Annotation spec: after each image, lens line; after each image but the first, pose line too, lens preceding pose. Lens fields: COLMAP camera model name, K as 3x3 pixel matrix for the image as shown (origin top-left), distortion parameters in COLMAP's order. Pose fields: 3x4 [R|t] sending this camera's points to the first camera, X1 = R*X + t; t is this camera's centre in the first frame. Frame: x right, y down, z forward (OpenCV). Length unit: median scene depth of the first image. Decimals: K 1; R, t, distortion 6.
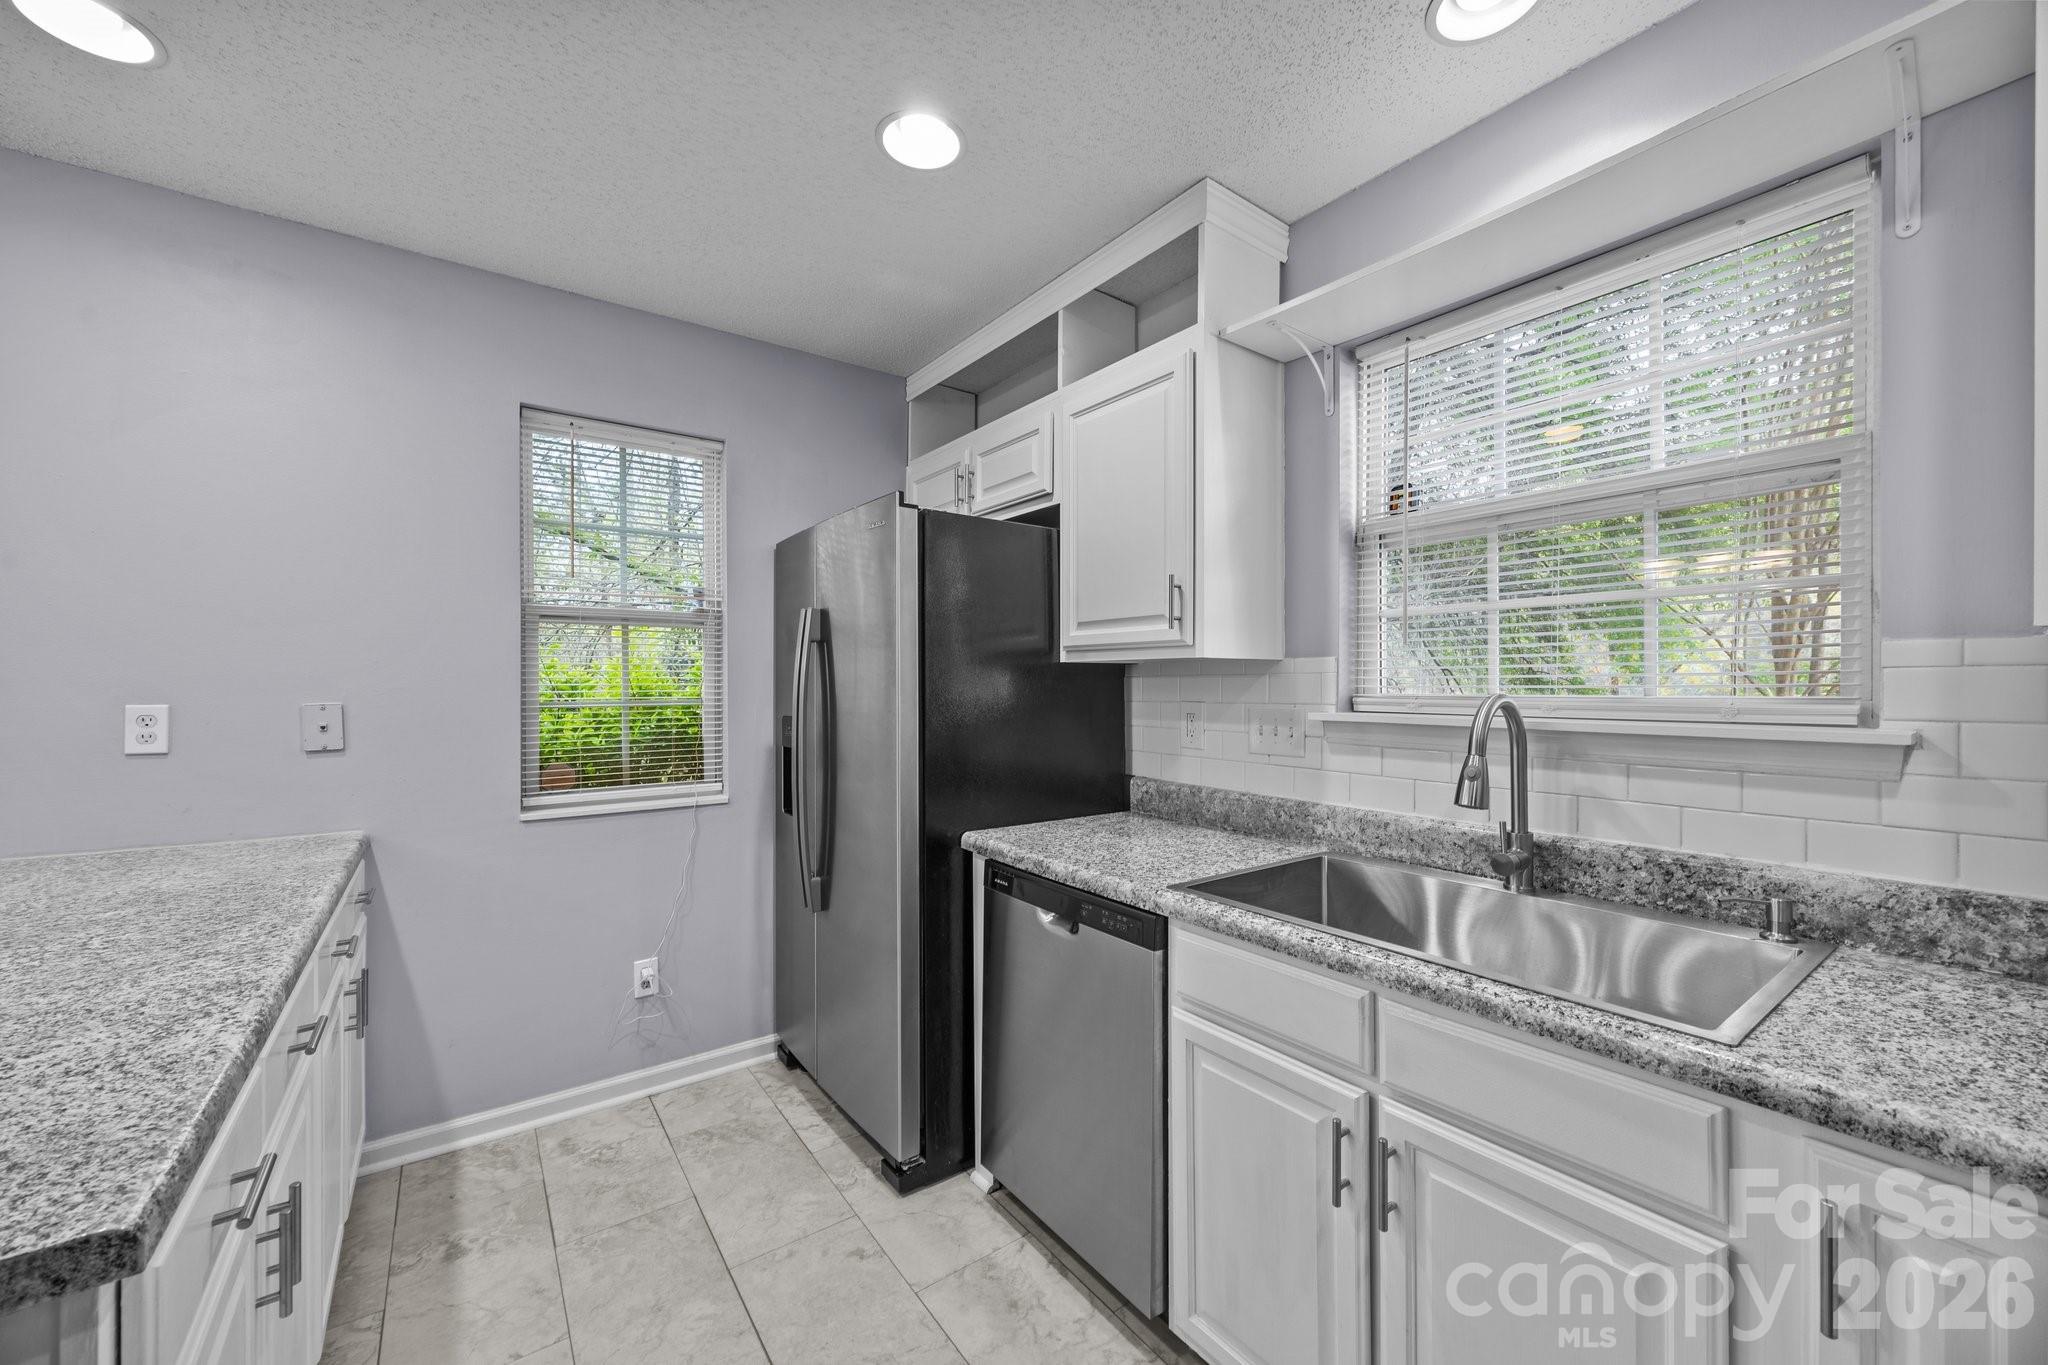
lens RADIAL K [[781.5, 0, 1024.0], [0, 781.5, 682.5], [0, 0, 1]] dist [-0.001507, -0.000340]
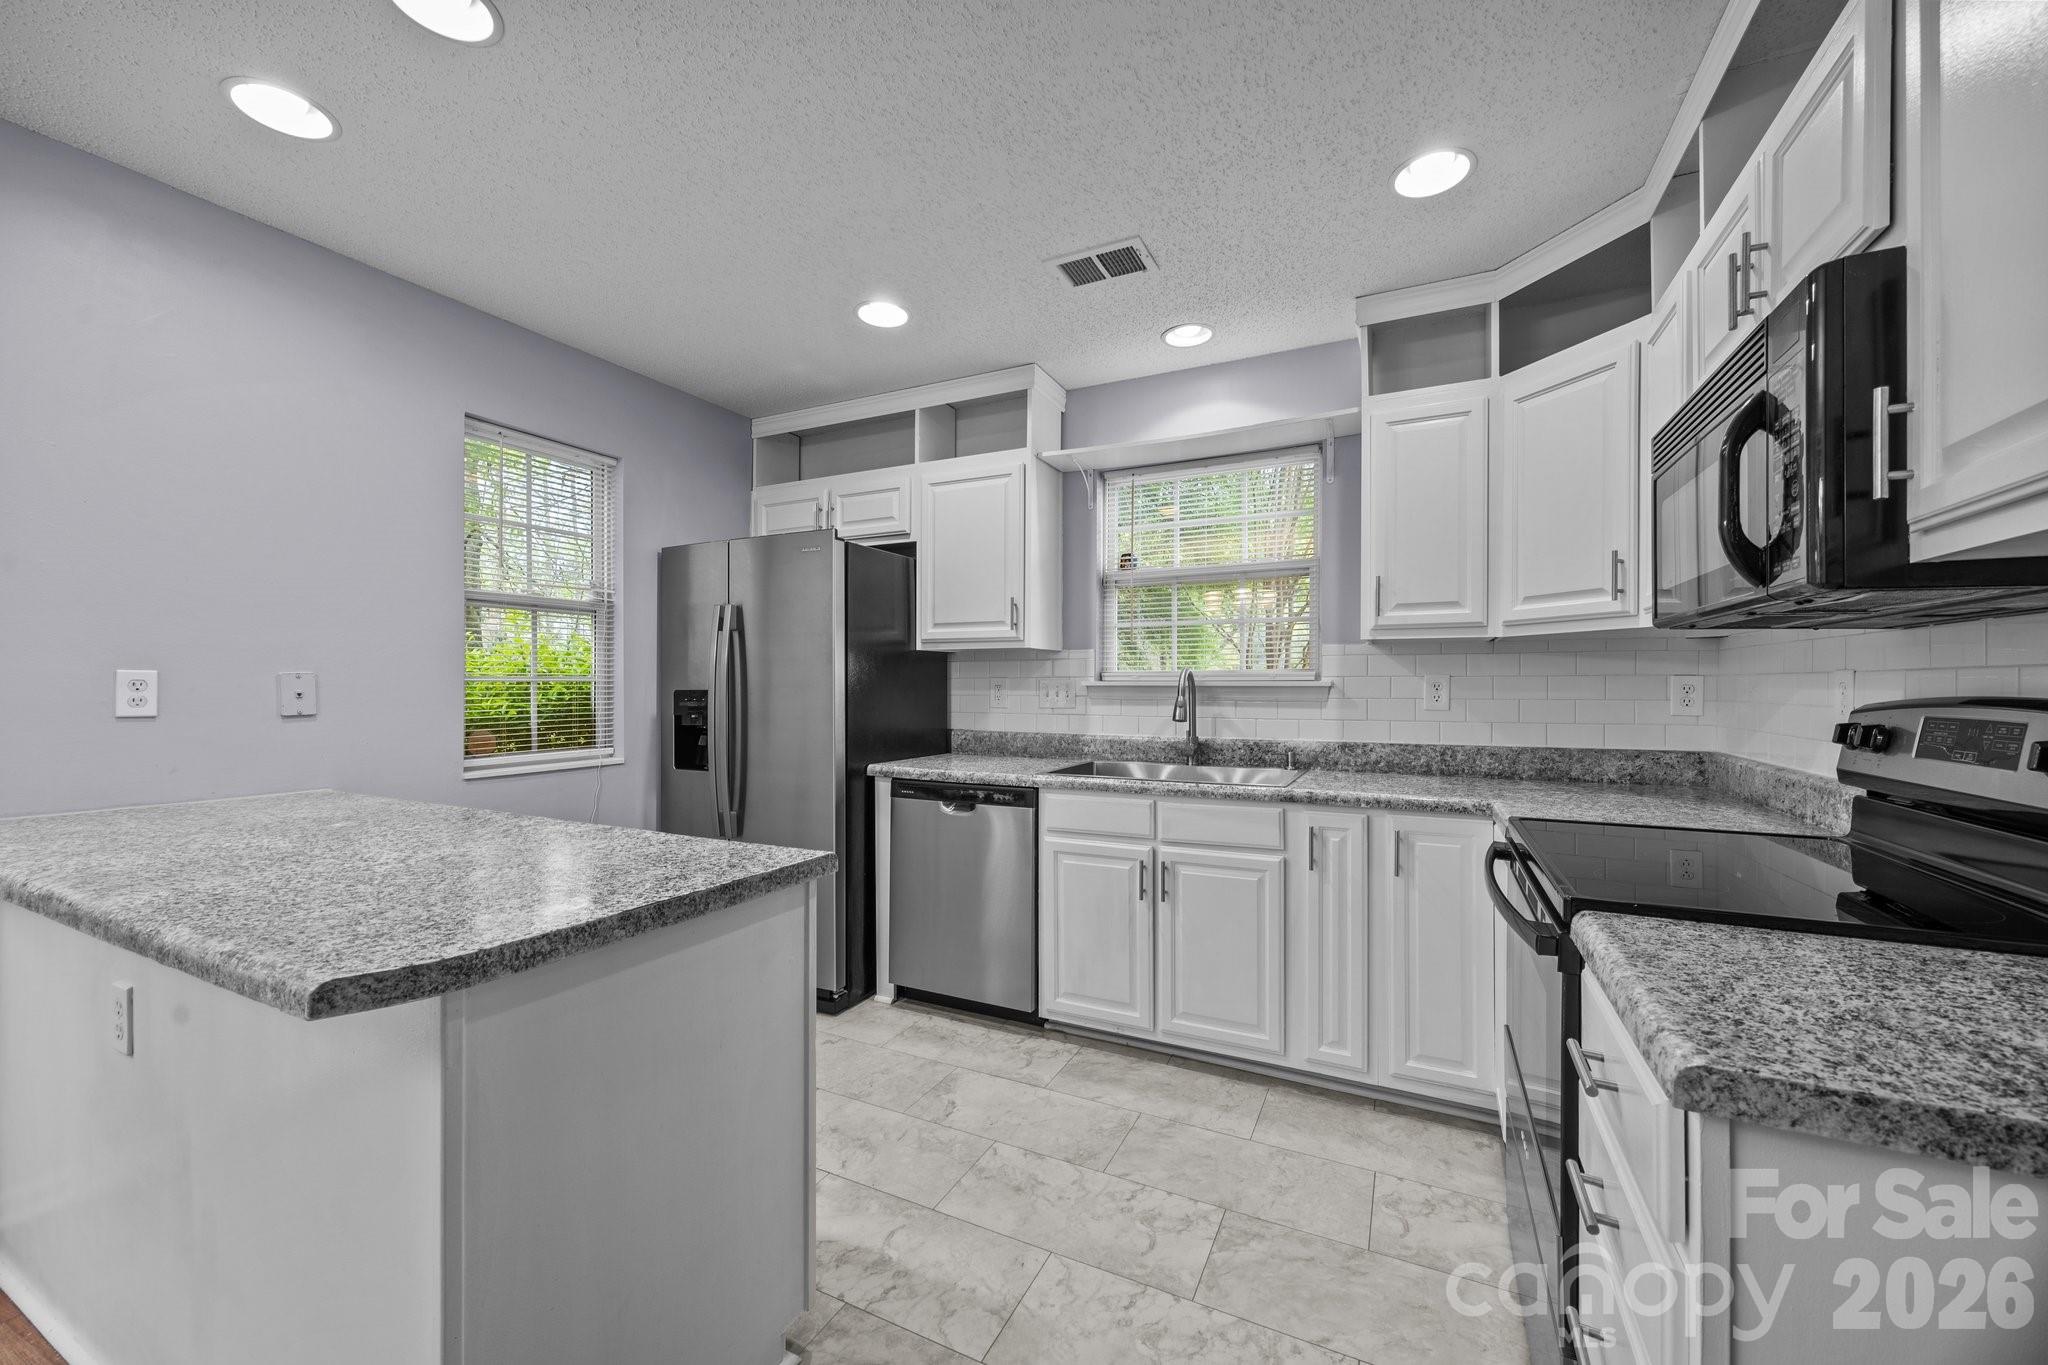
lens RADIAL K [[781.5, 0, 1024.0], [0, 781.5, 682.5], [0, 0, 1]] dist [-0.001507, -0.000340]
pose [[0.888667, 0.002457, 0.458546, -0.524210], [-0.002399, 0.999997, -0.000710, 0.041530], [-0.458547, -0.000469, 0.888670, -0.459958]]
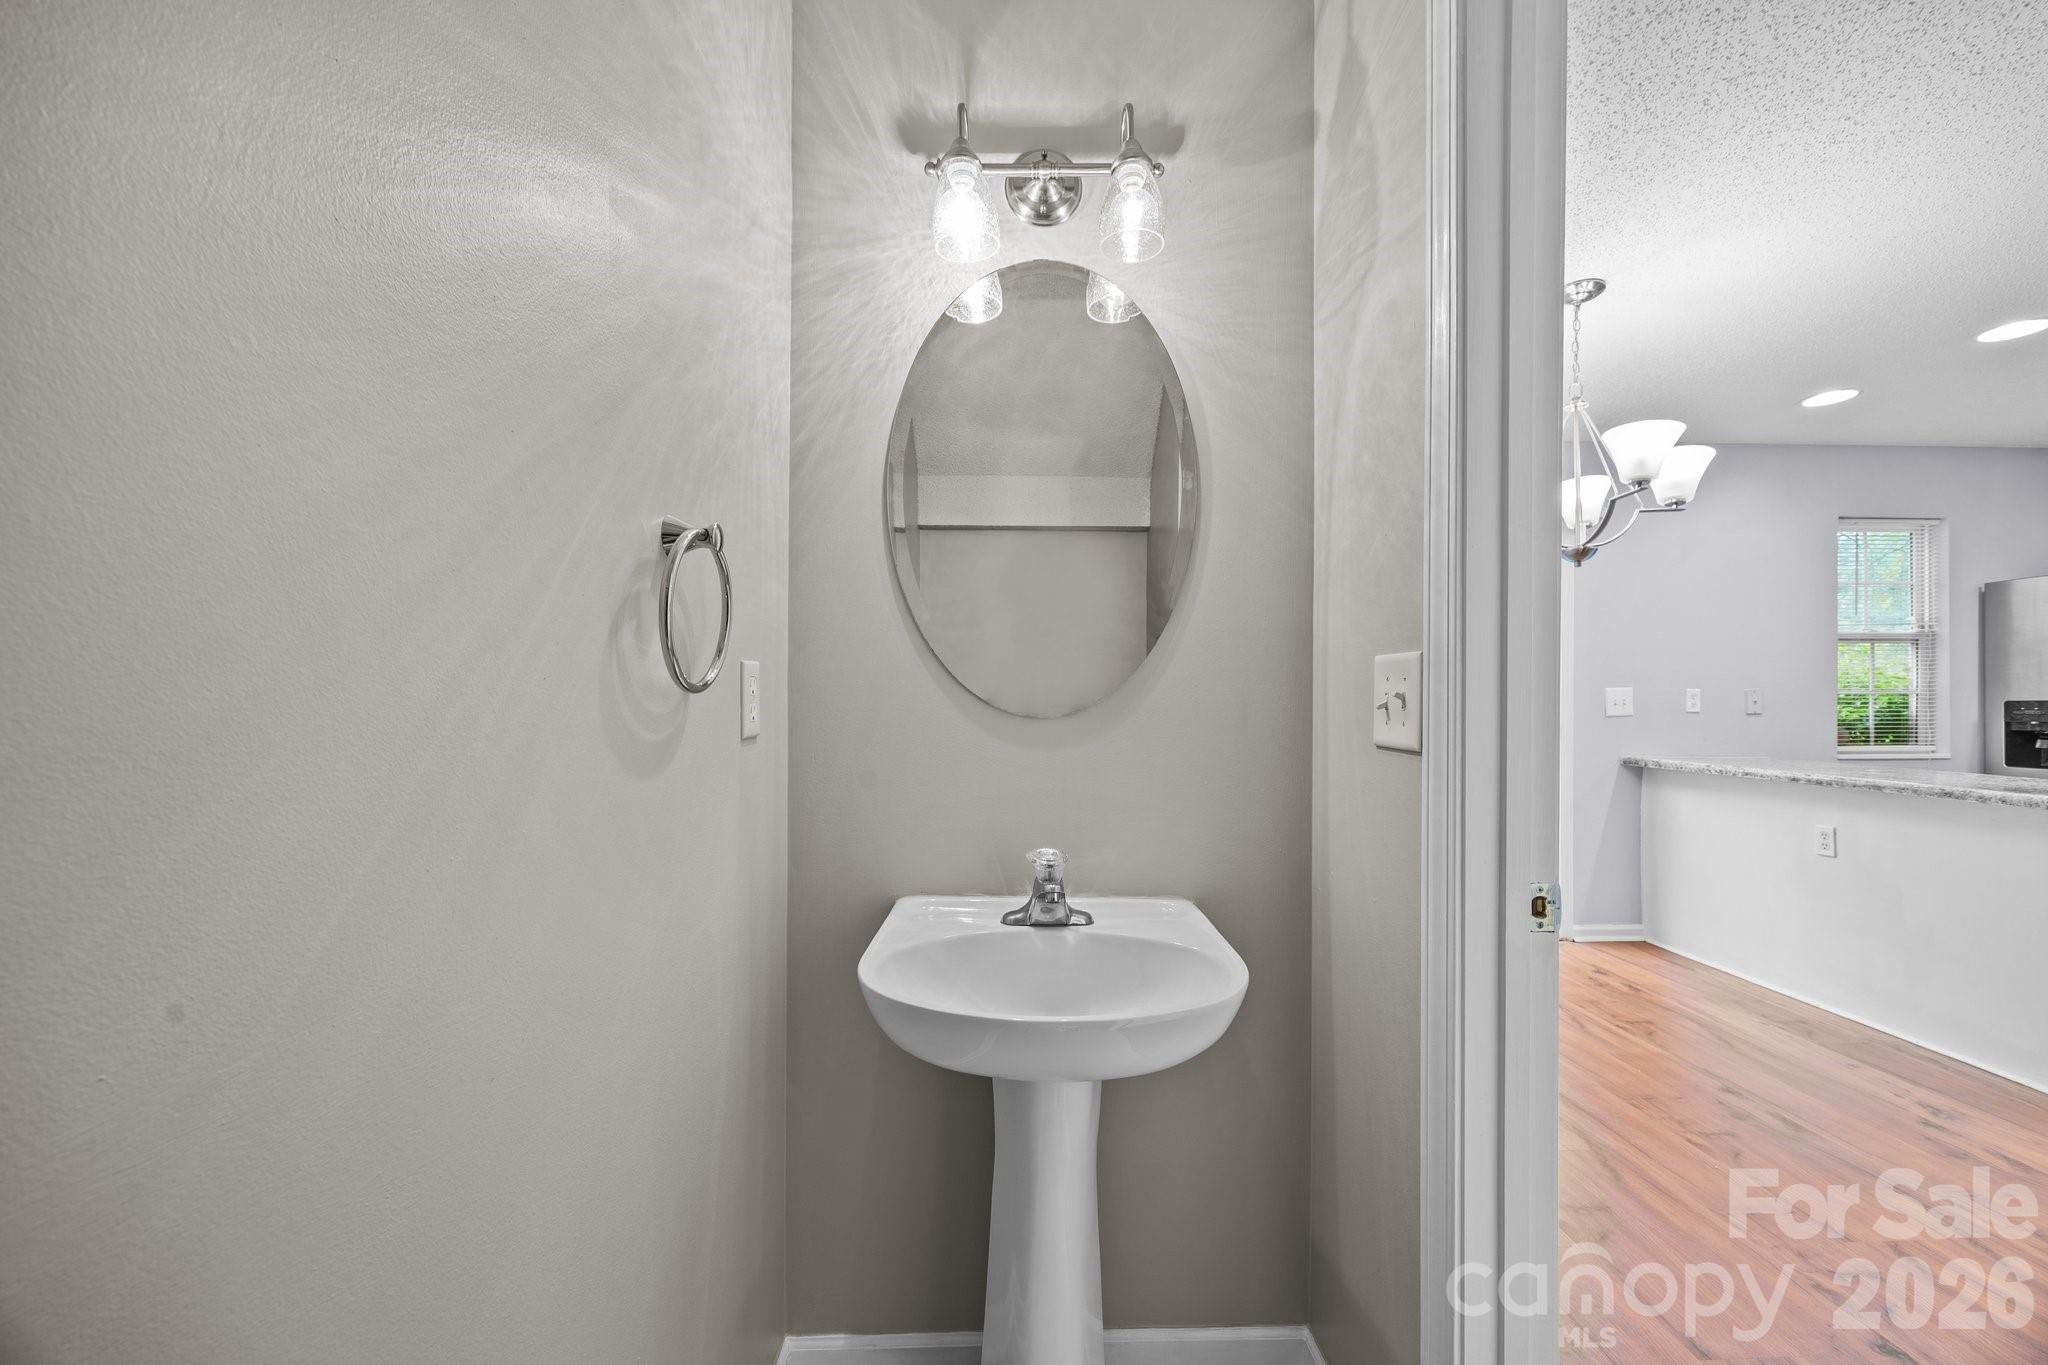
lens RADIAL K [[781.5, 0, 1024.0], [0, 781.5, 682.5], [0, 0, 1]] dist [-0.001507, -0.000340]
pose [[0.824210, -0.005285, -0.566260, -1.366903], [-0.000035, 0.999956, -0.009385, 0.029472], [0.566284, 0.007755, 0.824173, -1.711705]]
